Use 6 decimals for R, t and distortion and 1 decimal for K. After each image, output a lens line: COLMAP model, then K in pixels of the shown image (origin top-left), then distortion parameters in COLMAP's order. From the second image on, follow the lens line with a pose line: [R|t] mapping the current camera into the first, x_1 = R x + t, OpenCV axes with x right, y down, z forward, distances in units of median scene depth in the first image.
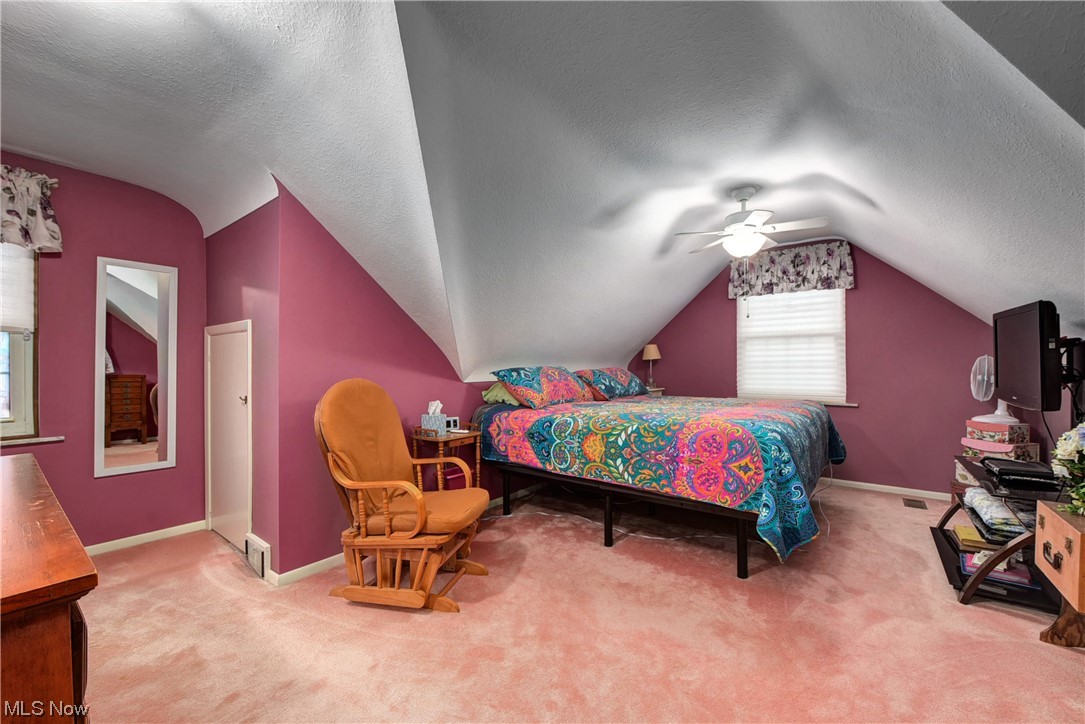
lens RADIAL K [[428.8, 0, 544.6], [0, 428.8, 363.3], [0, 0, 1]] dist [0.002219, -0.000201]
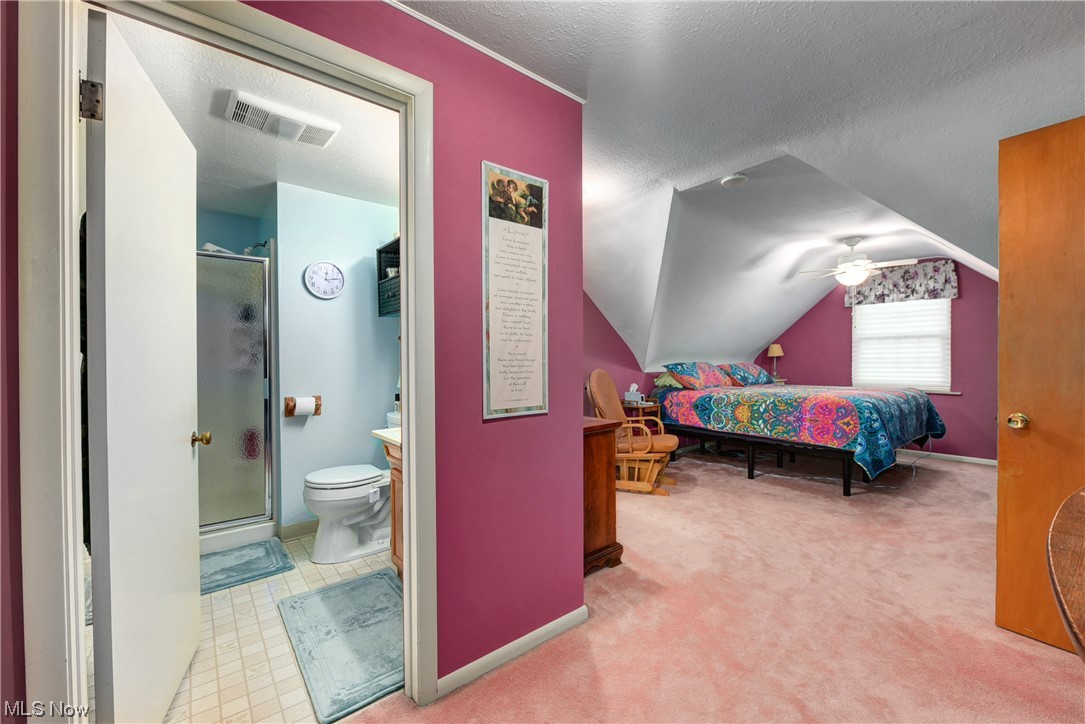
lens RADIAL K [[428.8, 0, 544.6], [0, 428.8, 363.3], [0, 0, 1]] dist [0.002219, -0.000201]
pose [[0.975302, -0.000136, -0.220877, -0.212650], [0.002911, 0.999921, 0.012241, -0.008755], [0.220858, -0.012582, 0.975225, -0.603979]]
